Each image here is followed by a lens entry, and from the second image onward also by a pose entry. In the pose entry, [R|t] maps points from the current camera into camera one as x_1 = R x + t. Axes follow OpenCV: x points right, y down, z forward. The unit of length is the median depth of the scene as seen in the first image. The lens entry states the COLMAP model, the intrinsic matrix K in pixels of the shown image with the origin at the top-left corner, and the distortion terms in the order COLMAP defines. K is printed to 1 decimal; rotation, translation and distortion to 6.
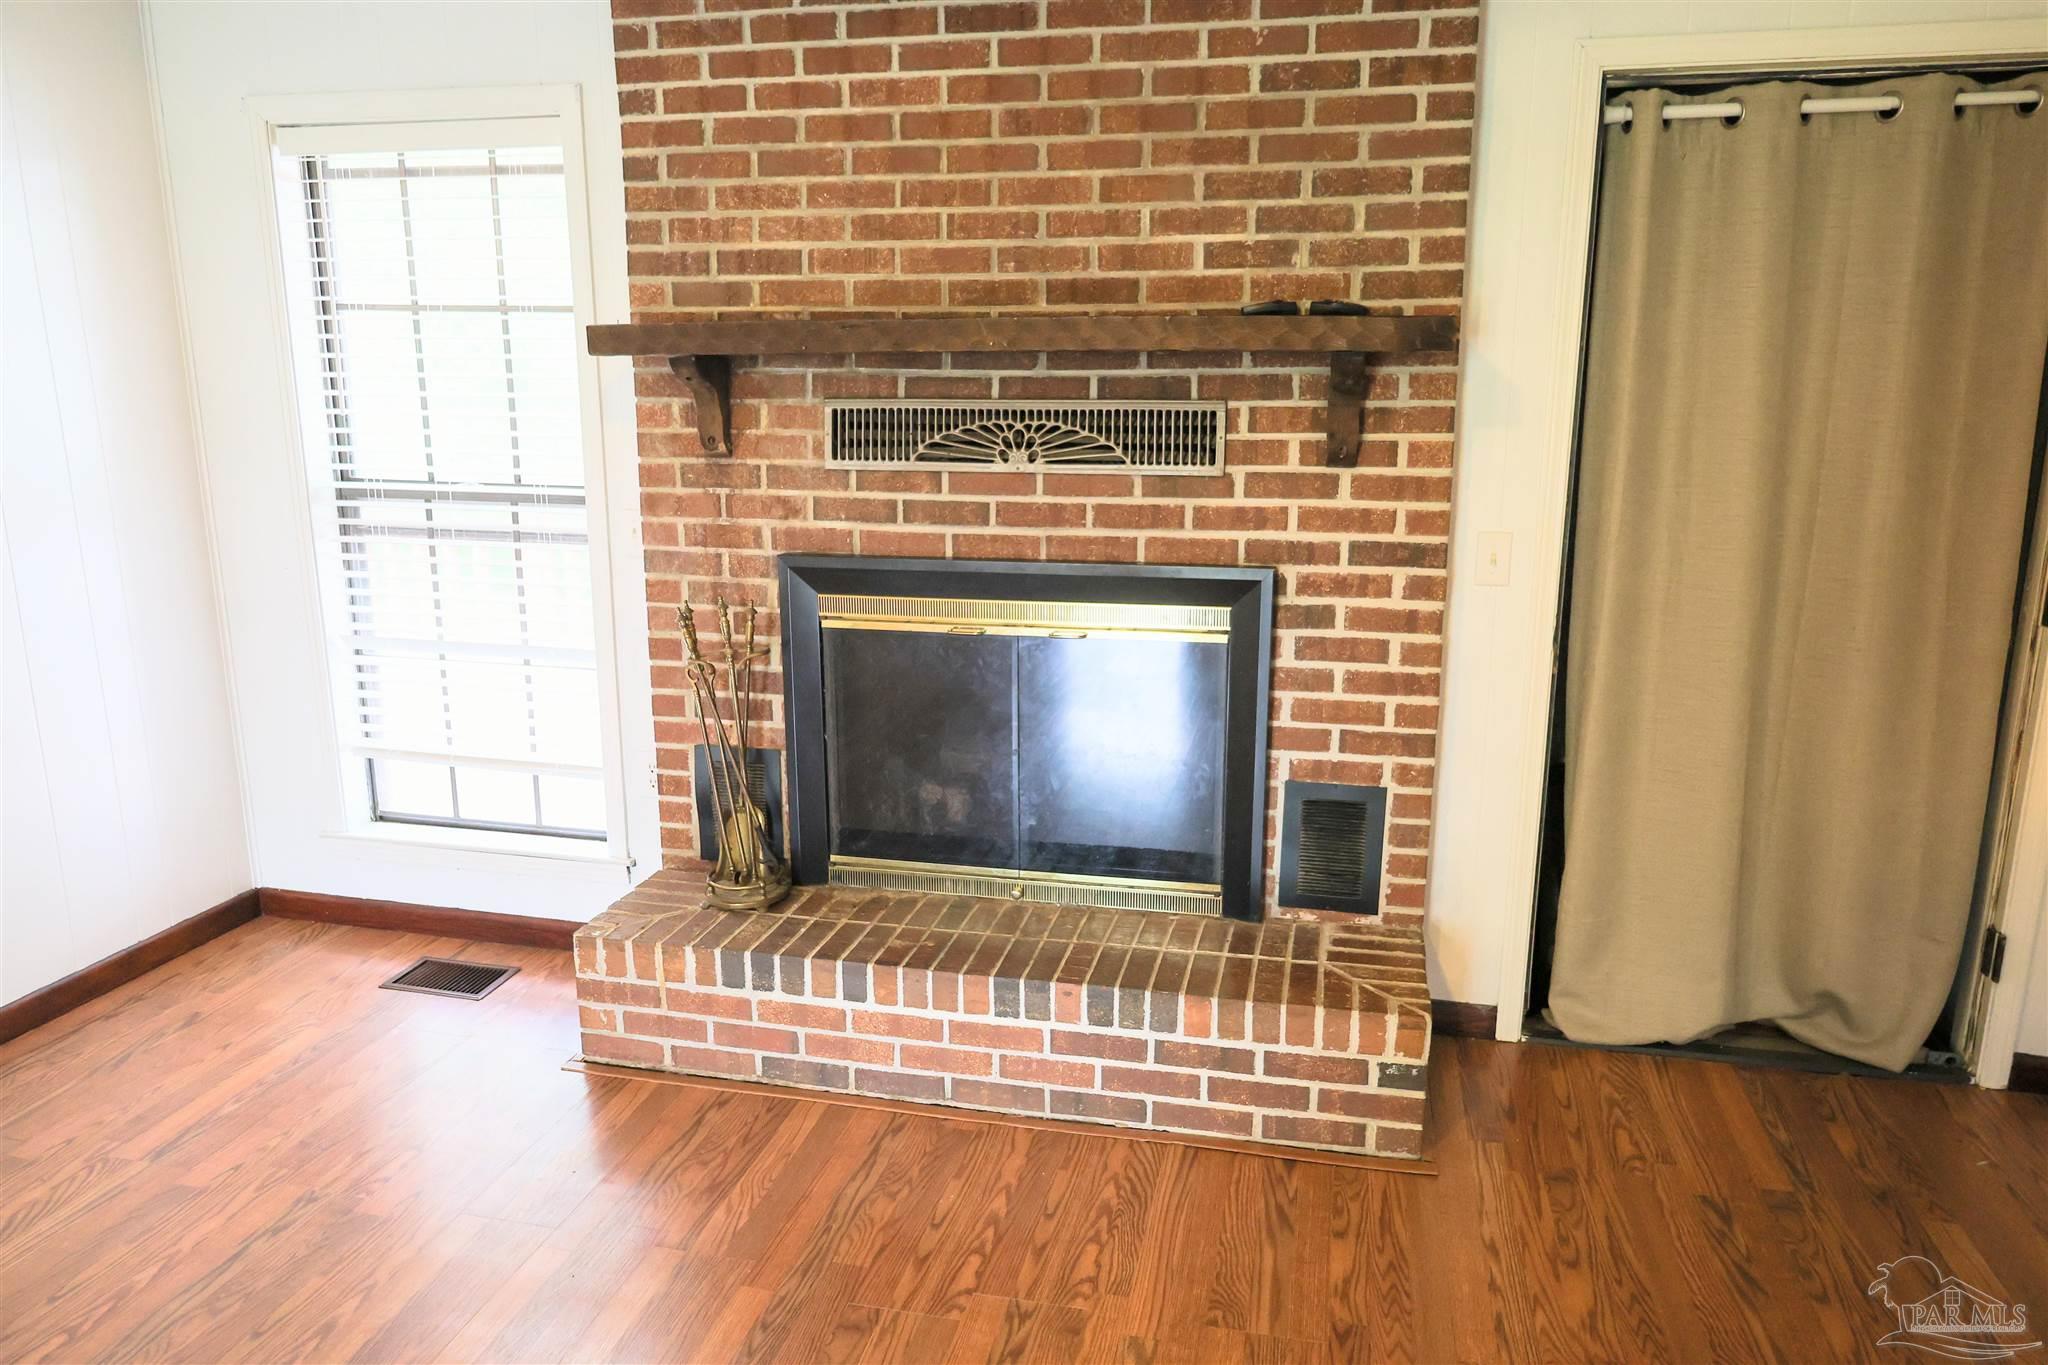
lens RADIAL K [[1414.3, 0, 1020.7], [0, 1414.3, 694.8], [0, 0, 1]] dist [-0.013698, 0.004630]
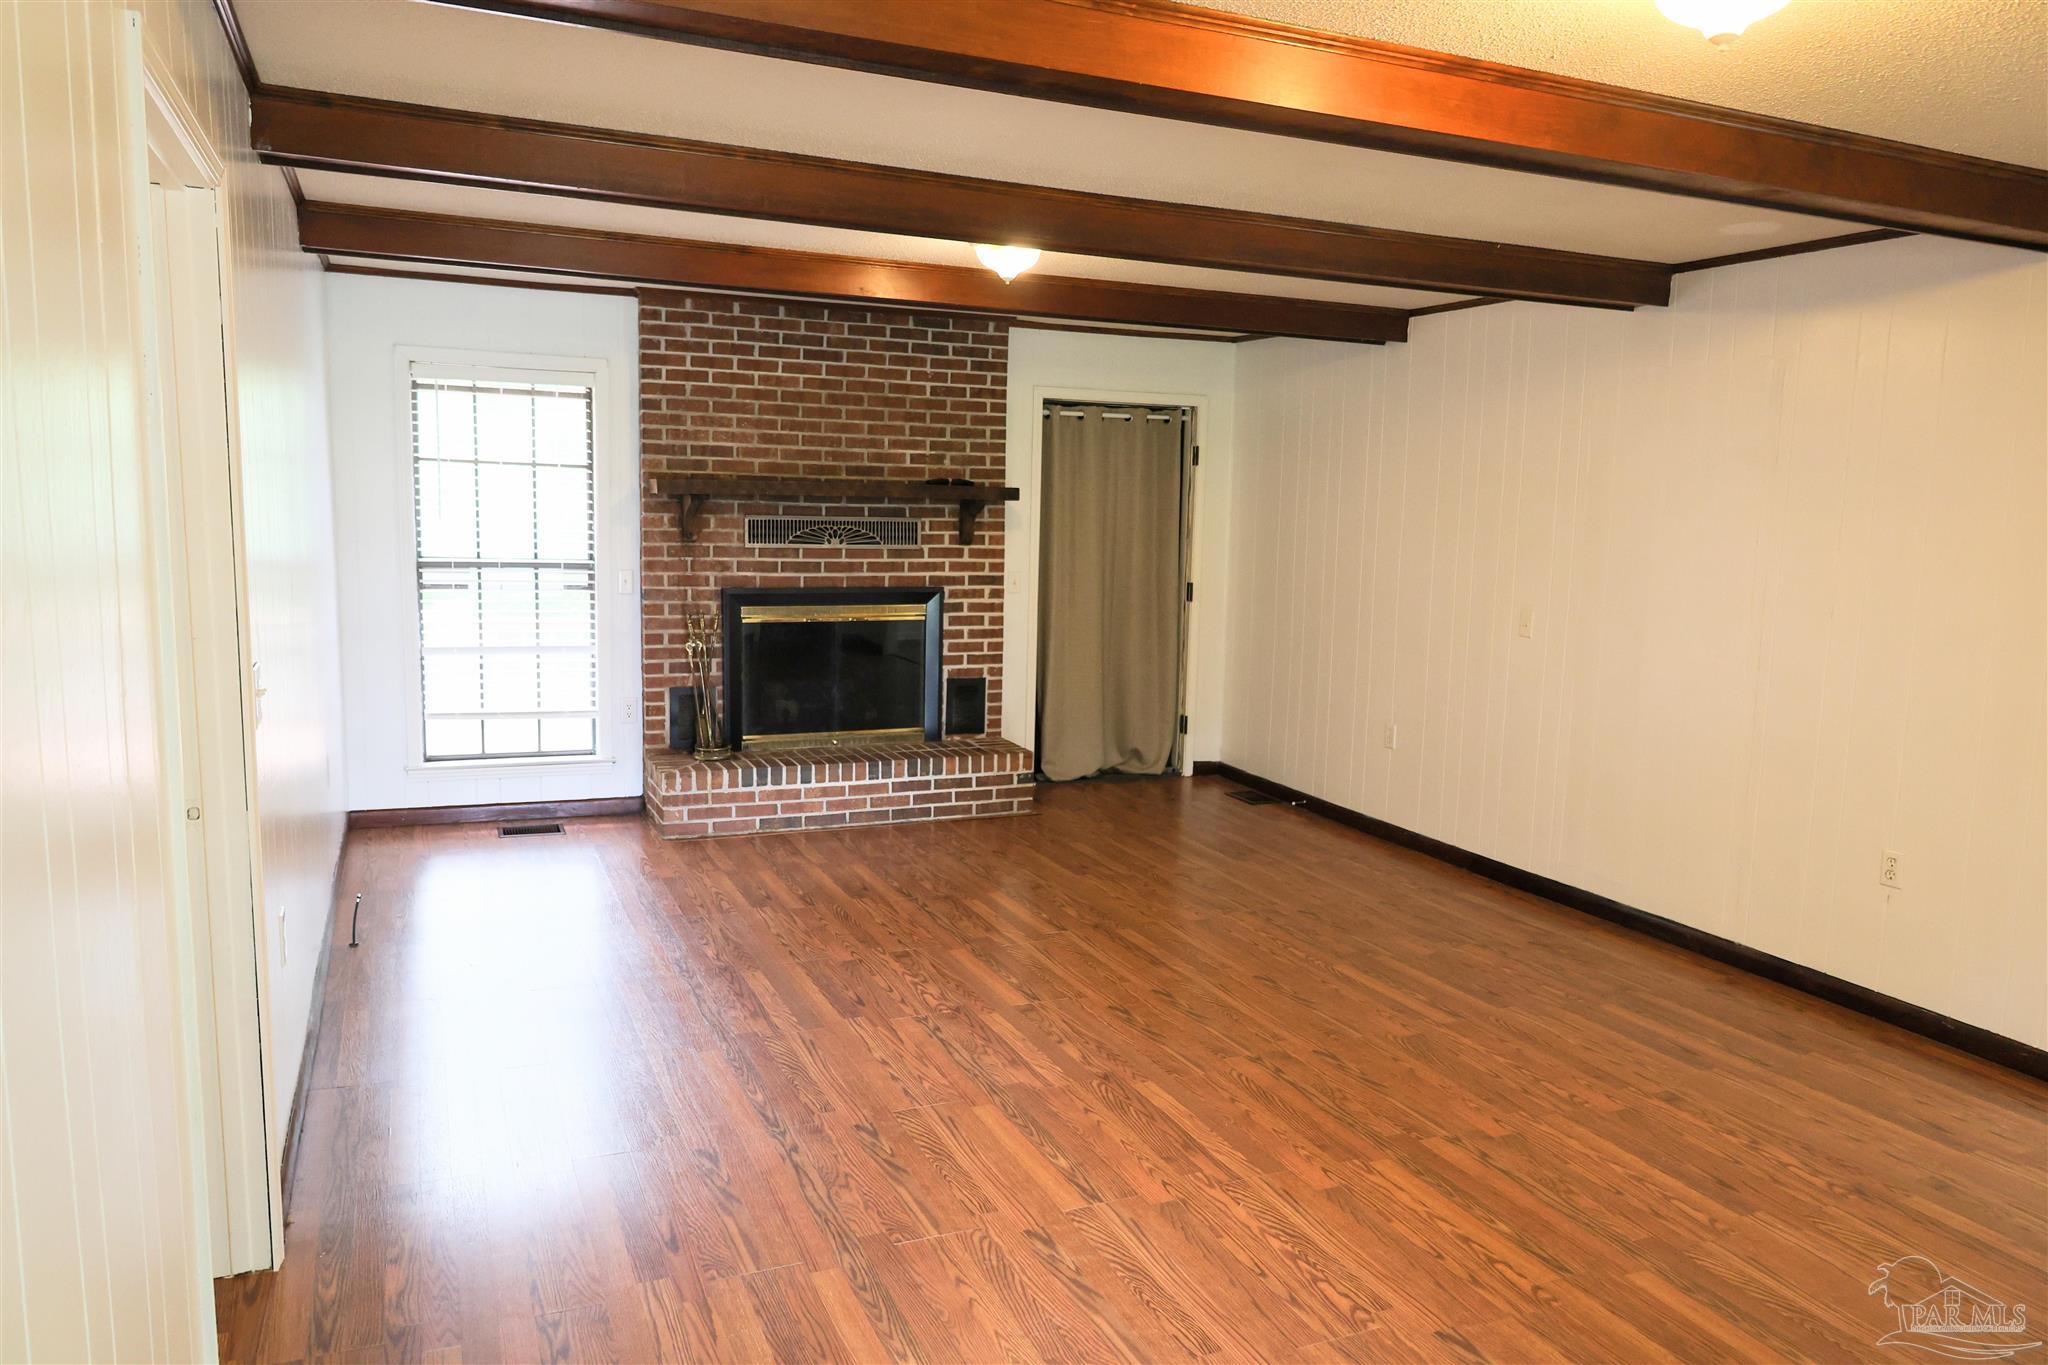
lens RADIAL K [[1414.3, 0, 1026.1], [0, 1414.3, 679.5], [0, 0, 1]] dist [-0.013698, 0.004630]
pose [[0.801416, -0.055822, 0.595496, -1.128155], [0.112058, 0.992018, -0.057815, 0.217801], [-0.587516, 0.113064, 0.801275, -0.975020]]
